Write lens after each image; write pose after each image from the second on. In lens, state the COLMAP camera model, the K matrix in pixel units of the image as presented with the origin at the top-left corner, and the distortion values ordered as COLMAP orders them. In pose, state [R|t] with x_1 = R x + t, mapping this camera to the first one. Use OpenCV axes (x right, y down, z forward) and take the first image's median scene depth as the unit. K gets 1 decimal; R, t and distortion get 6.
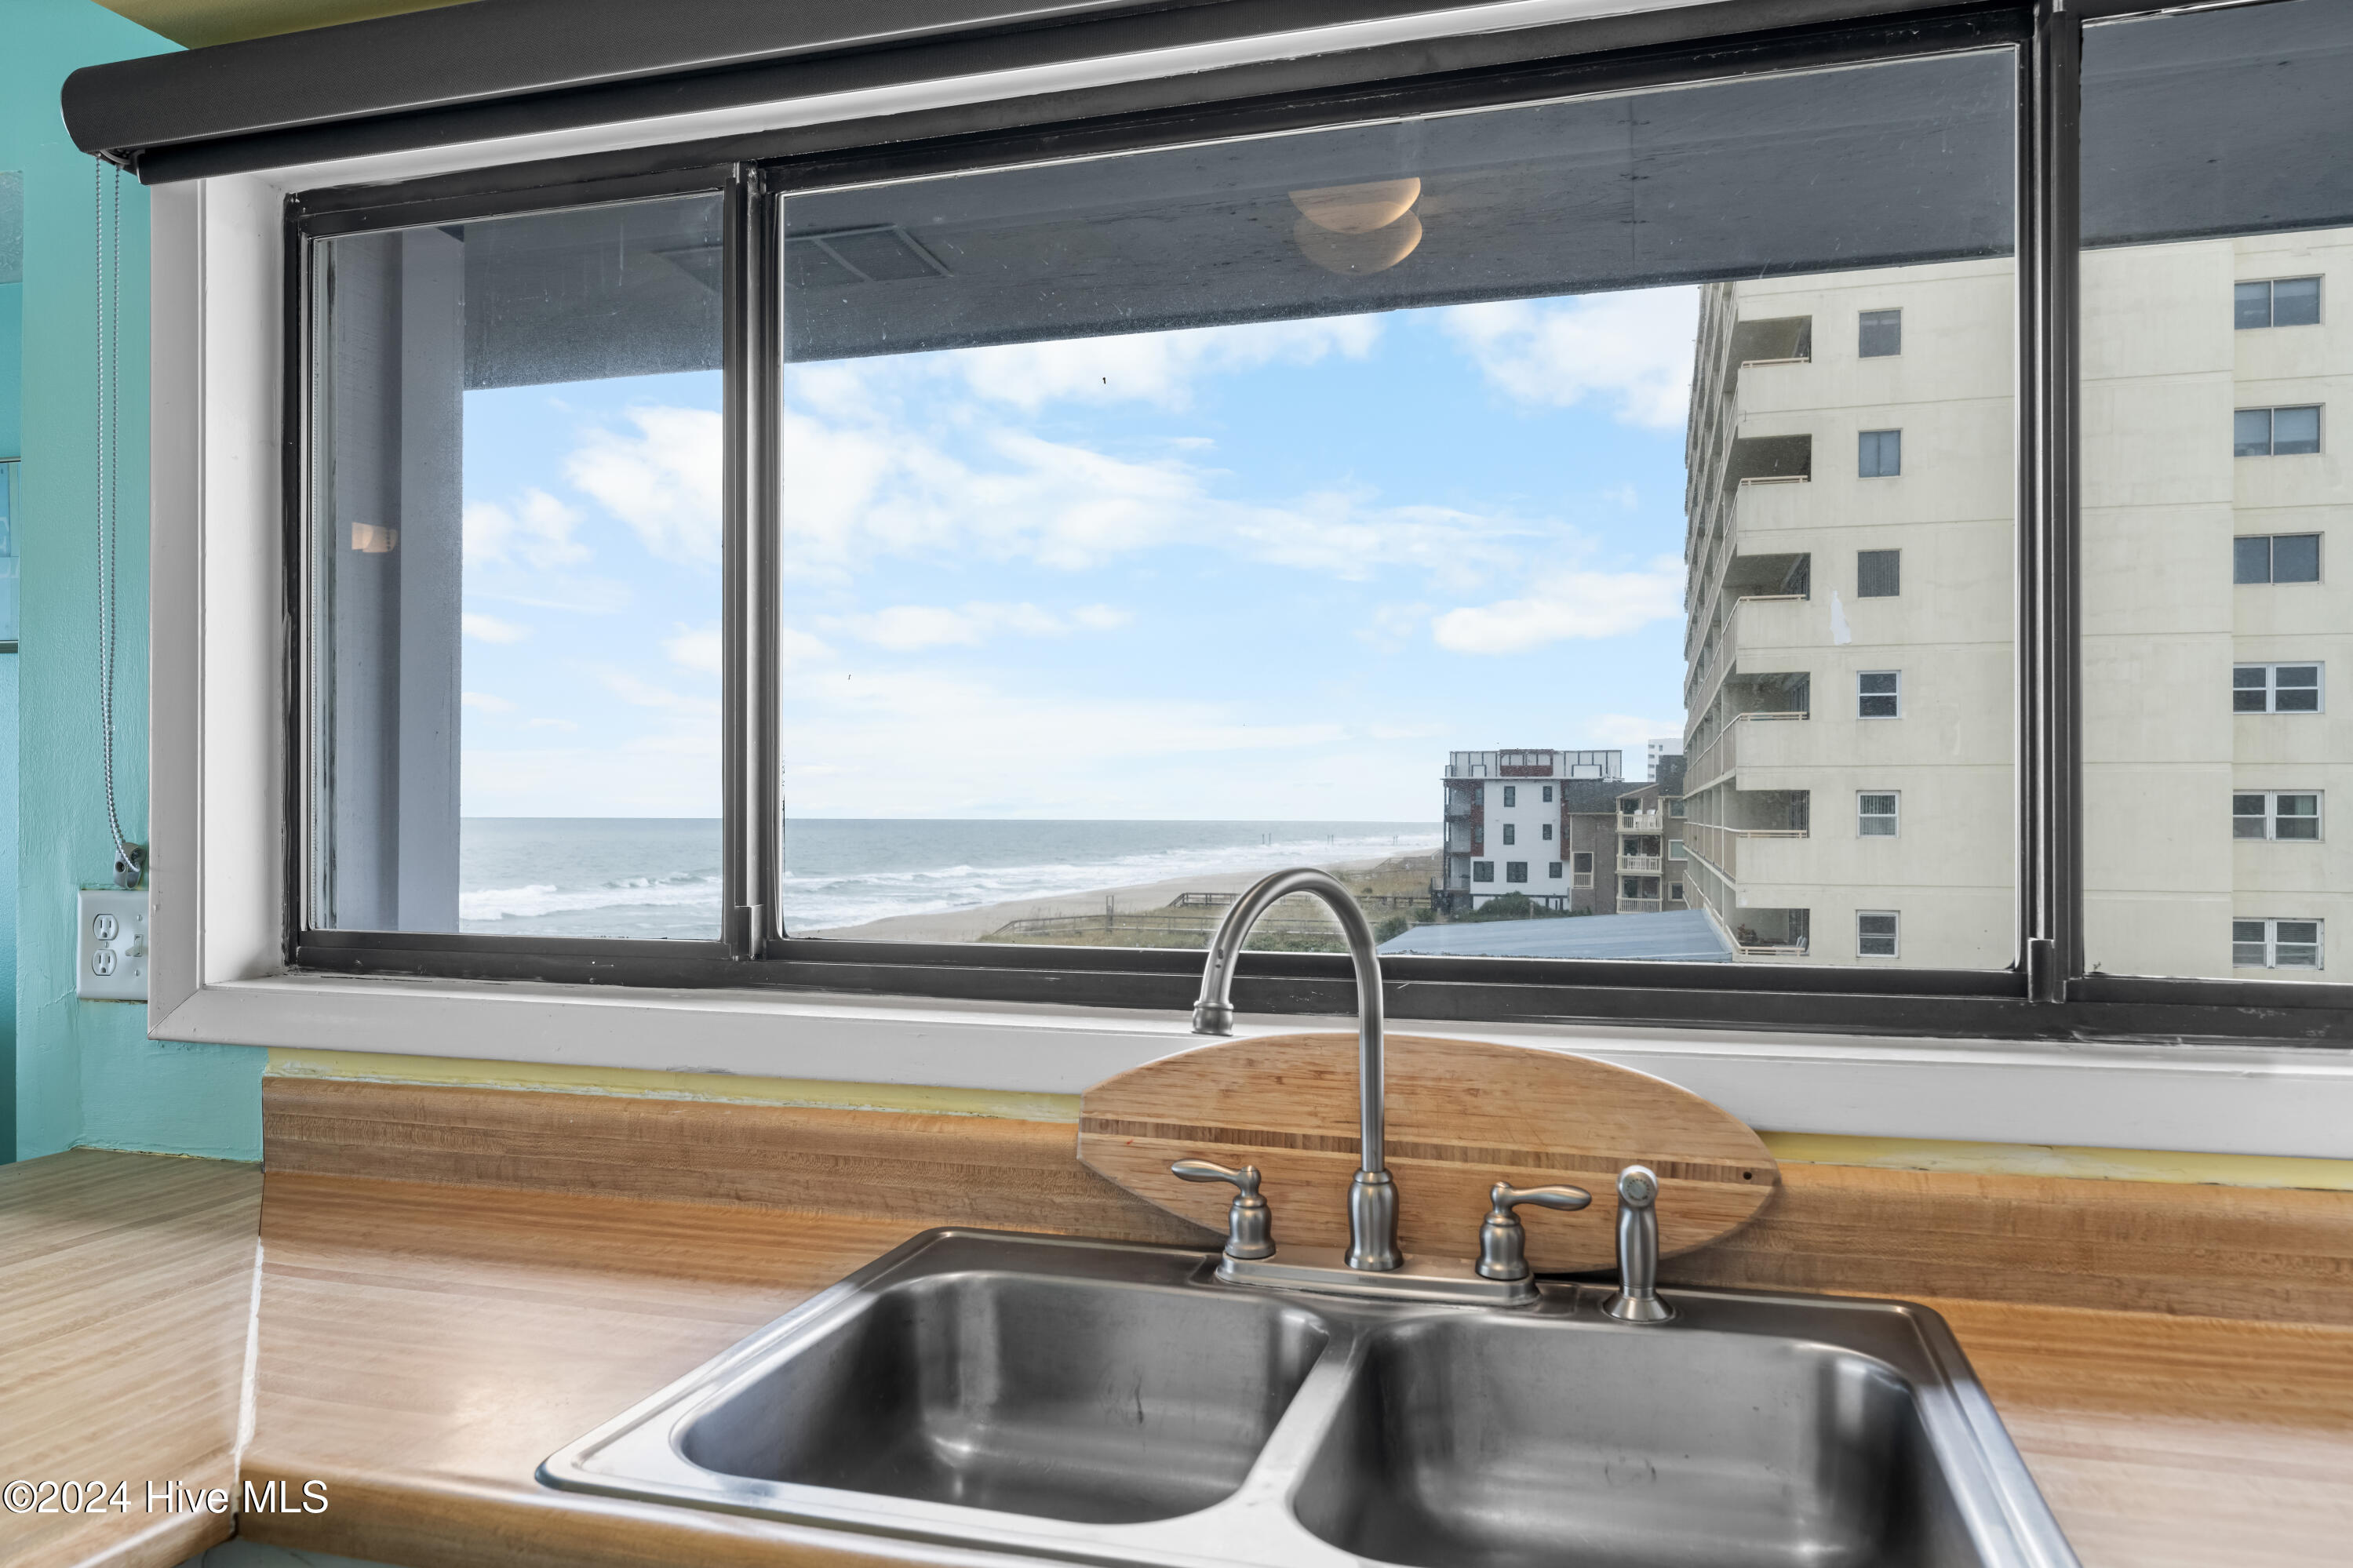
lens RADIAL K [[1585.3, 0, 1188.1], [0, 1585.3, 813.5], [0, 0, 1]] dist [0.002205, 0.001084]
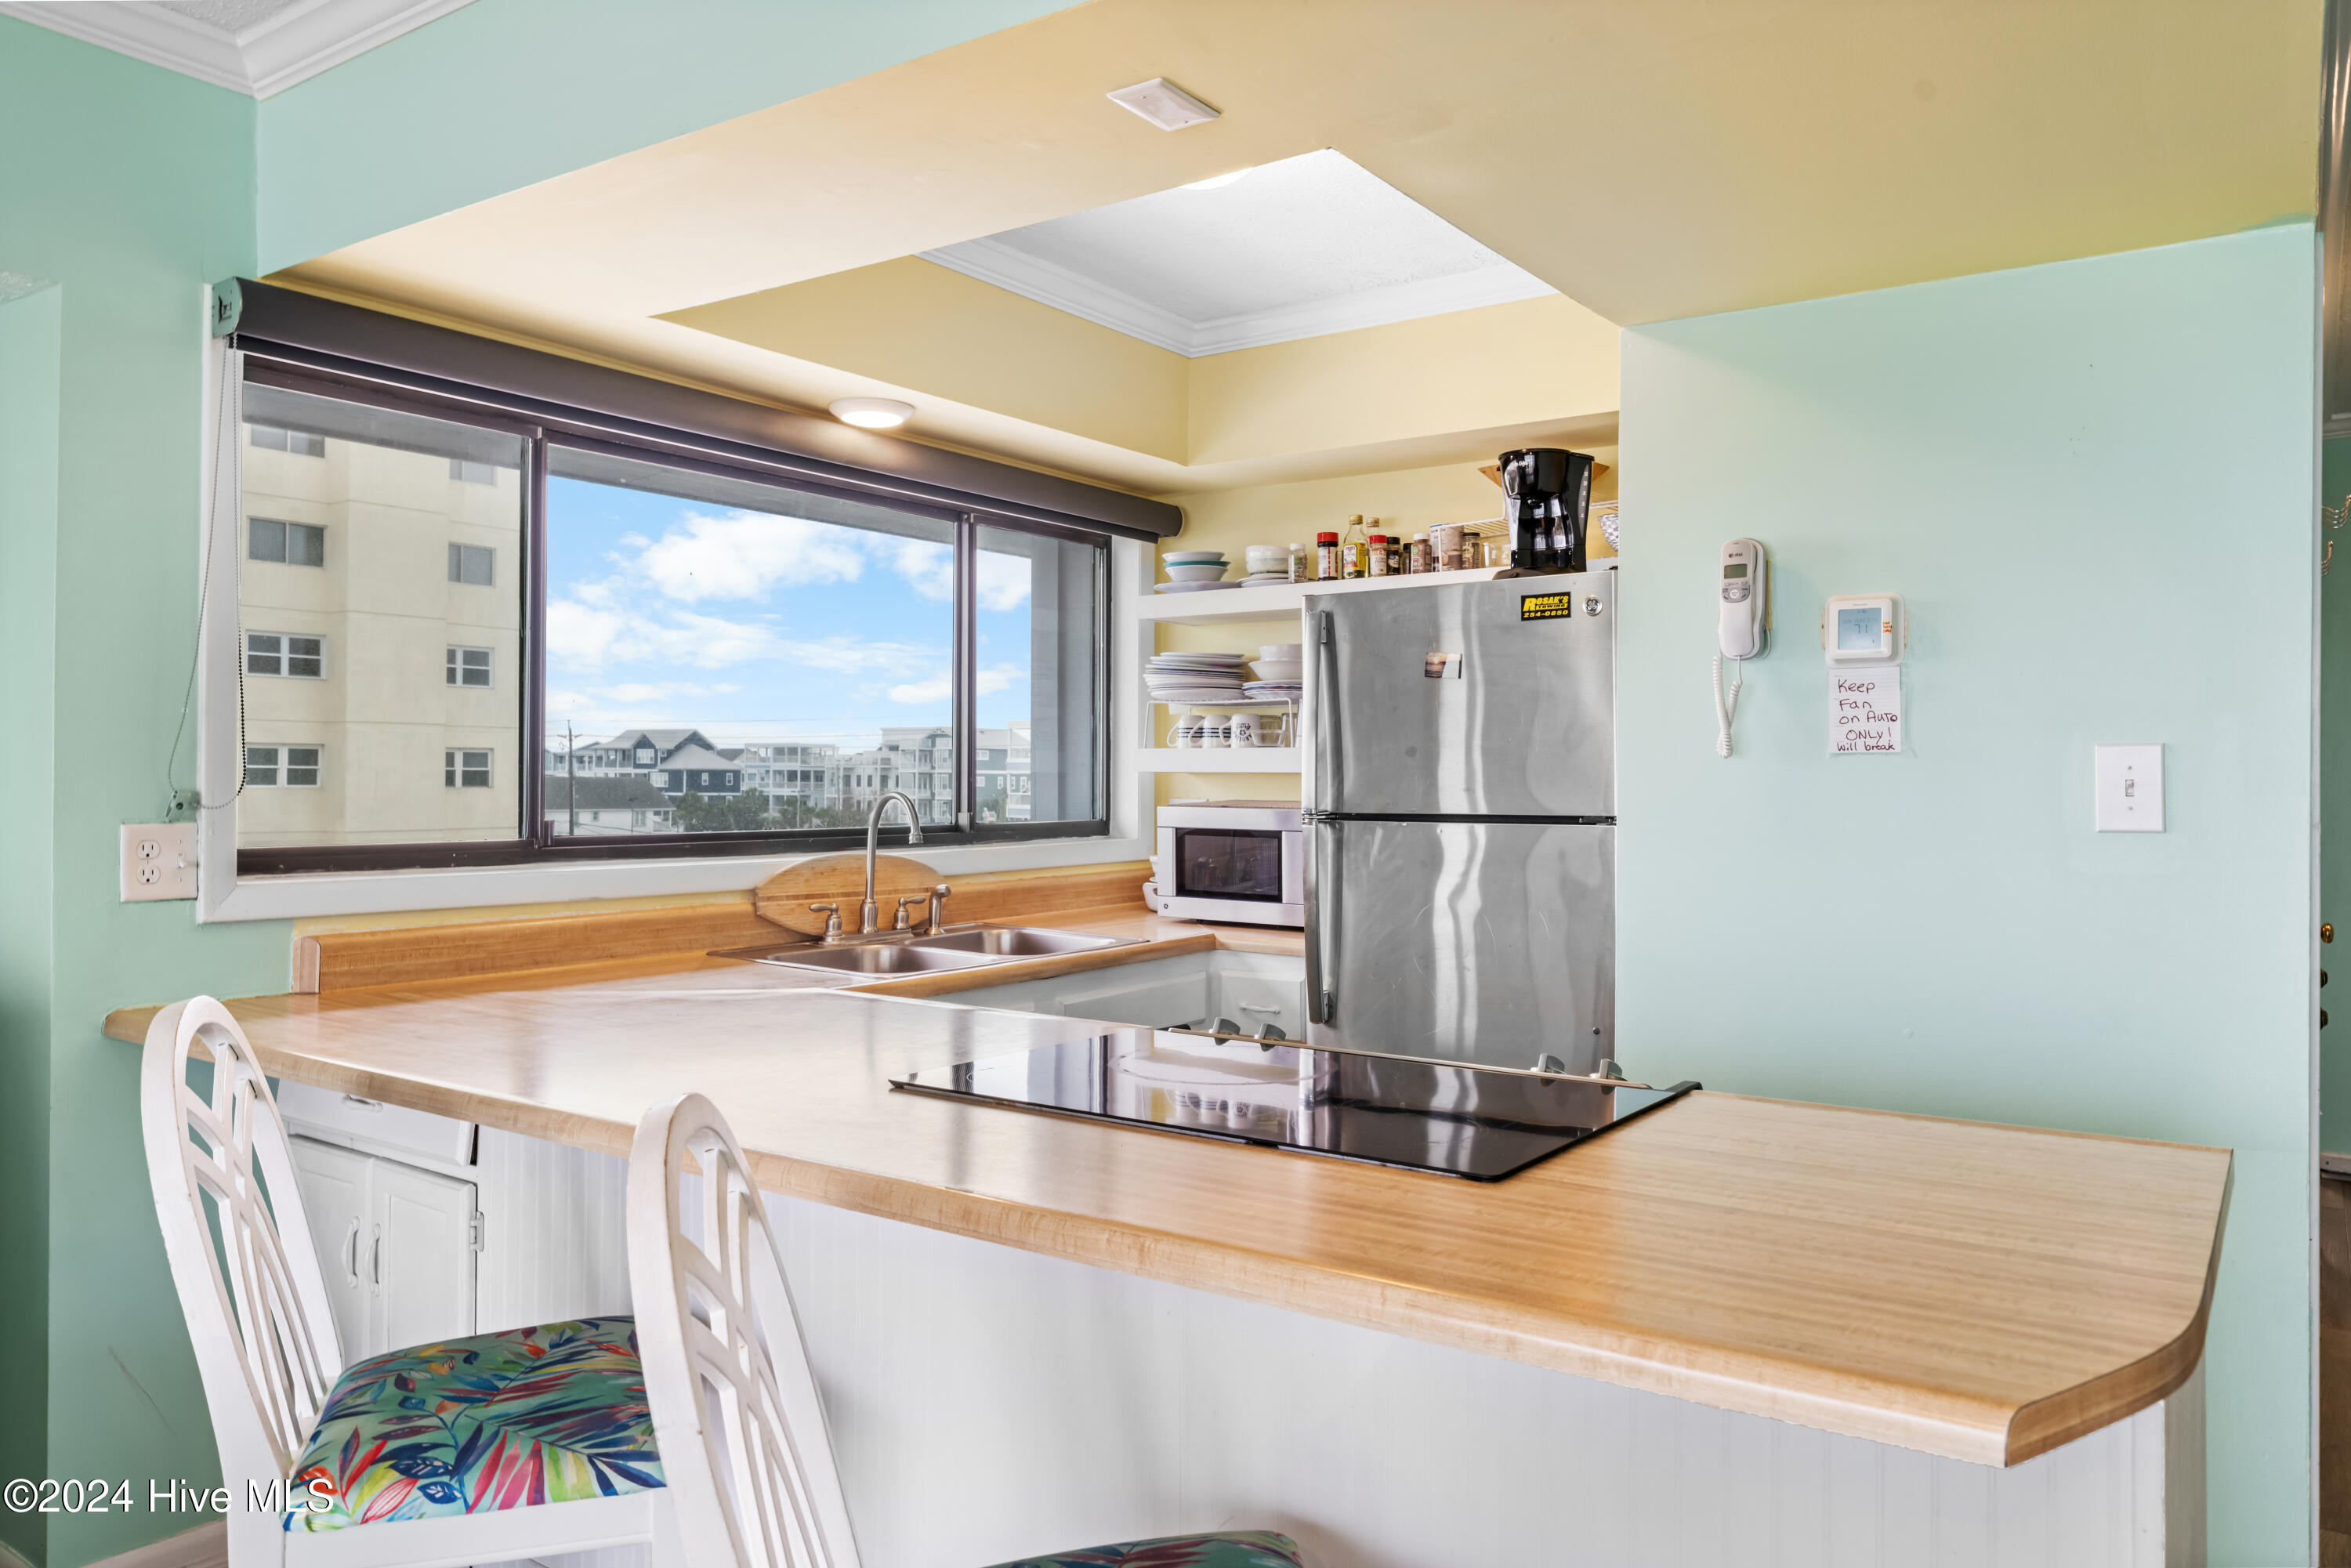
lens RADIAL K [[1584.1, 0, 1196.5], [0, 1584.1, 759.5], [0, 0, 1]] dist [0.002205, 0.001084]
pose [[0.318332, 0.010328, 0.947923, -1.729111], [-0.008987, 0.999929, -0.007876, -0.005352], [-0.947937, -0.006012, 0.318402, -0.330621]]
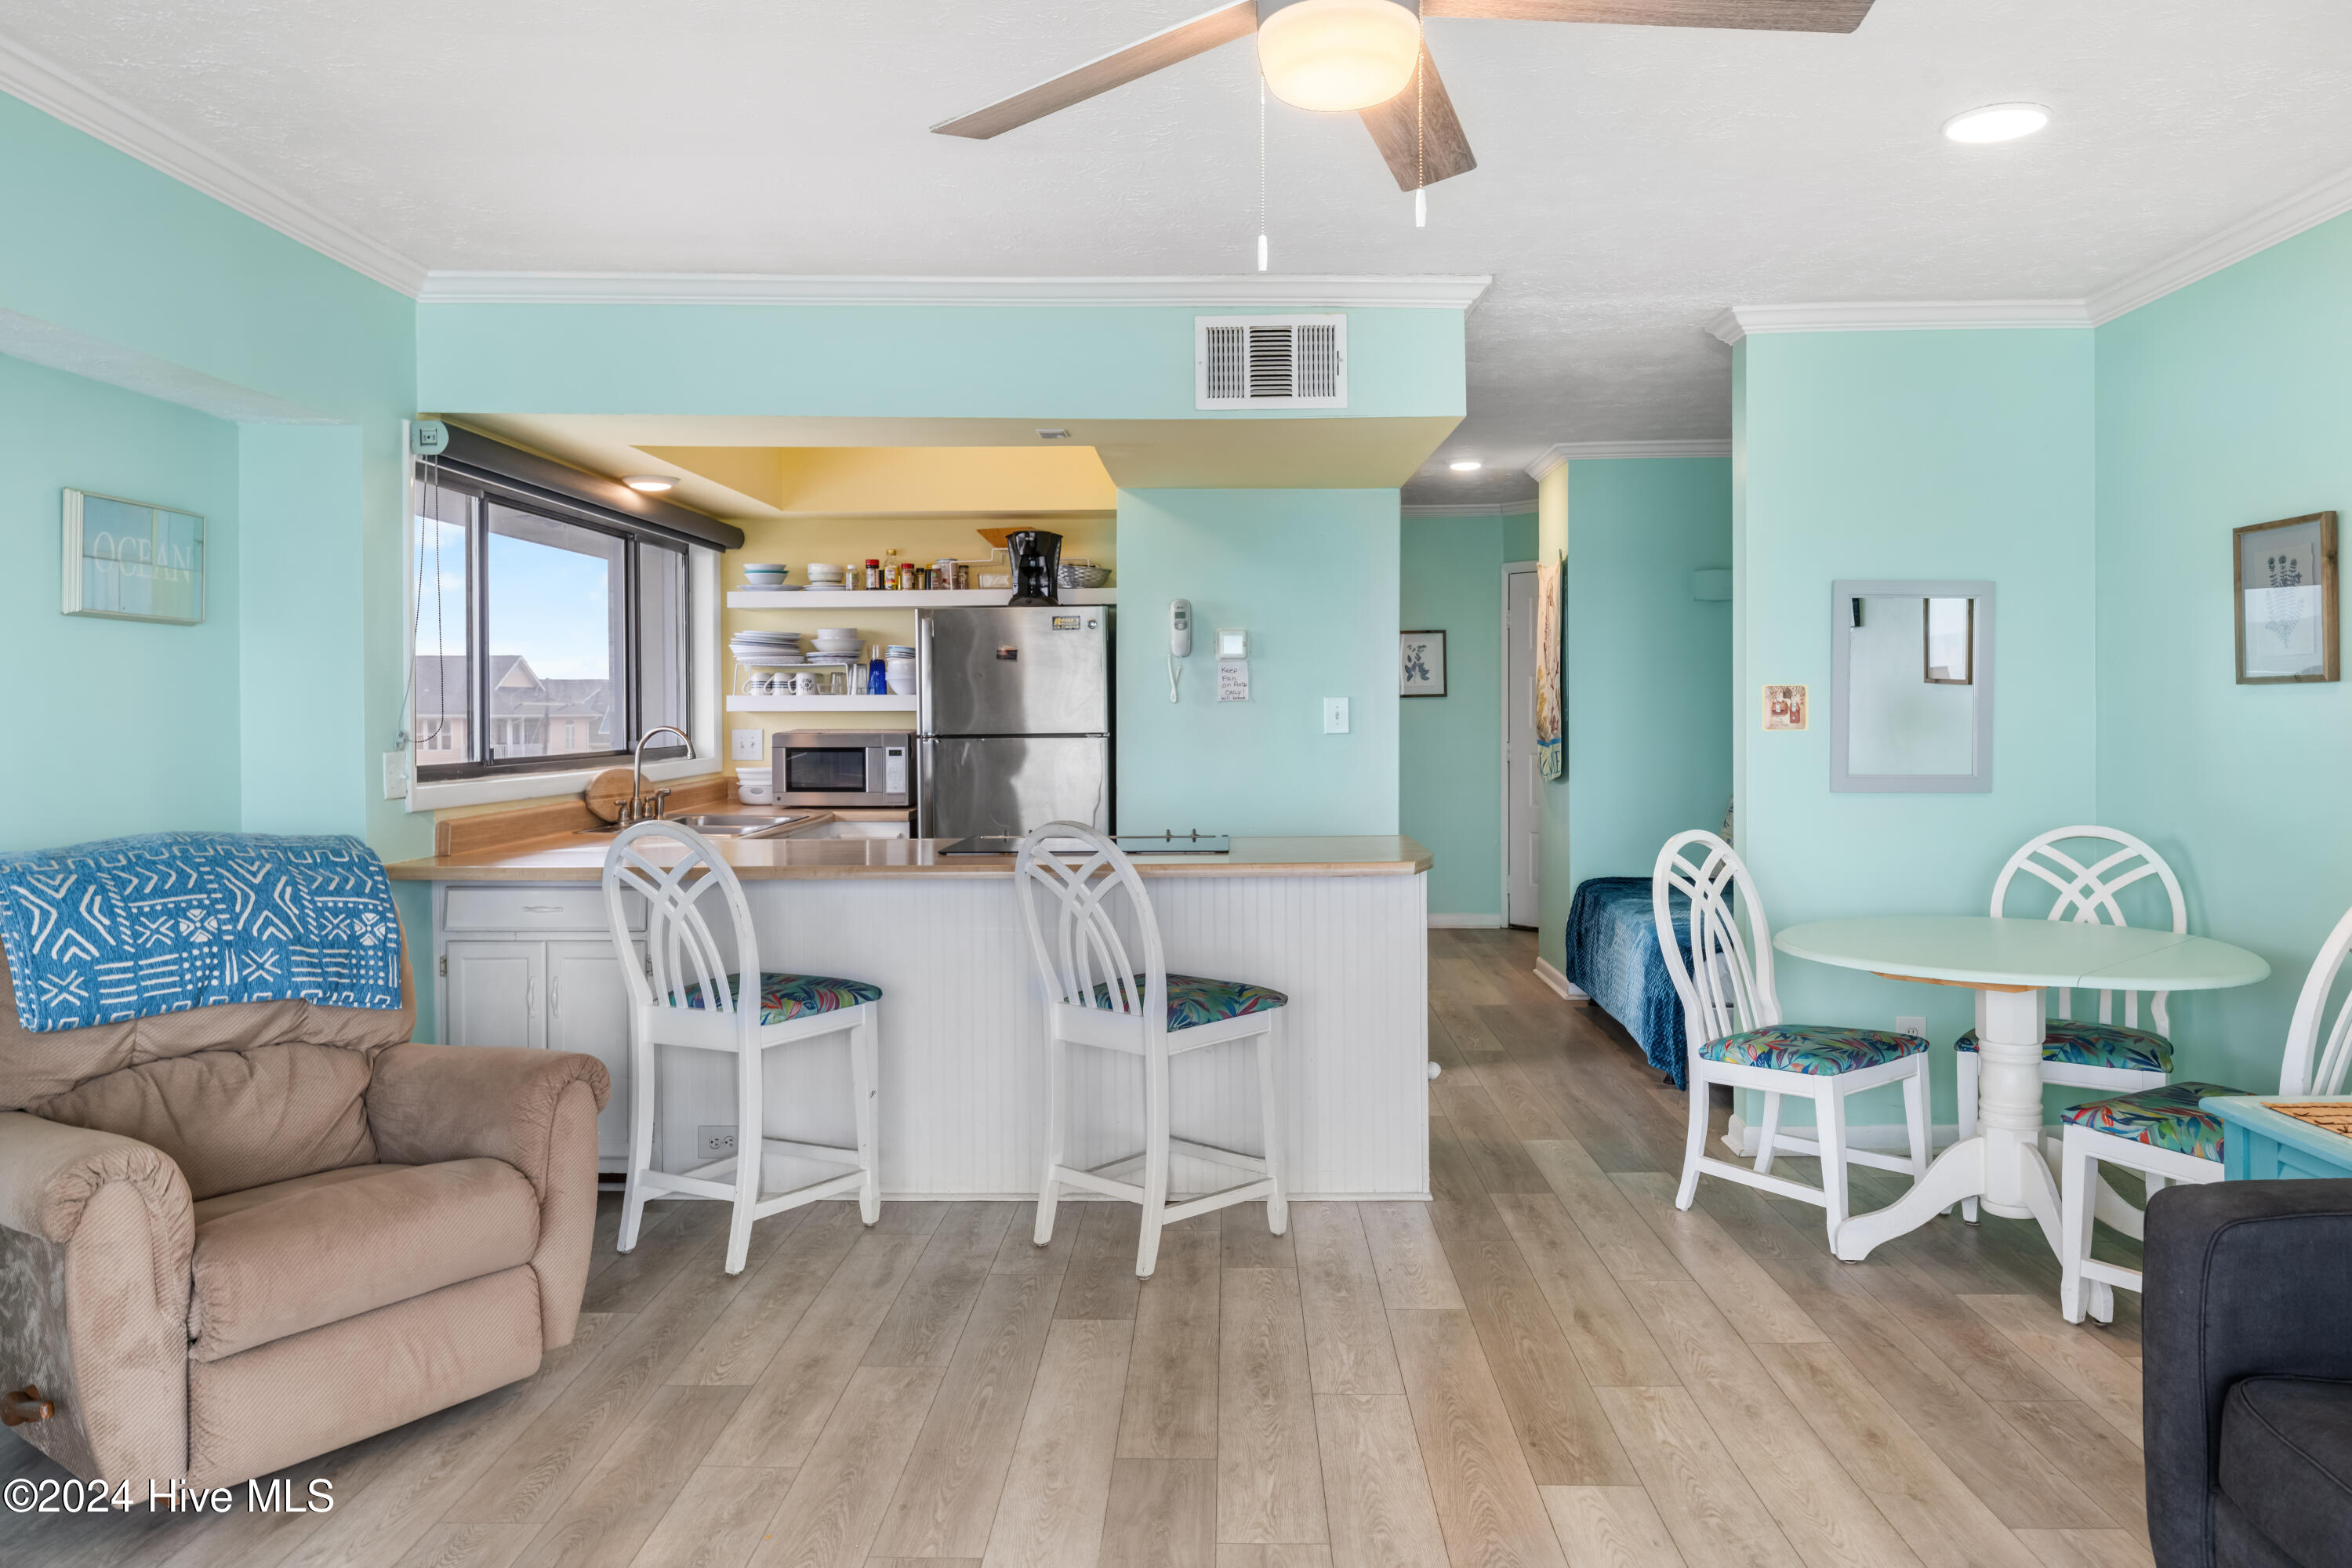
lens RADIAL K [[1584.8, 0, 1199.7], [0, 1584.8, 726.9], [0, 0, 1]] dist [0.002205, 0.001084]
pose [[-0.263443, -0.012730, 0.964591, -3.241416], [-0.000605, 0.999915, 0.013031, -0.018086], [-0.964675, 0.002850, -0.263428, 0.474777]]
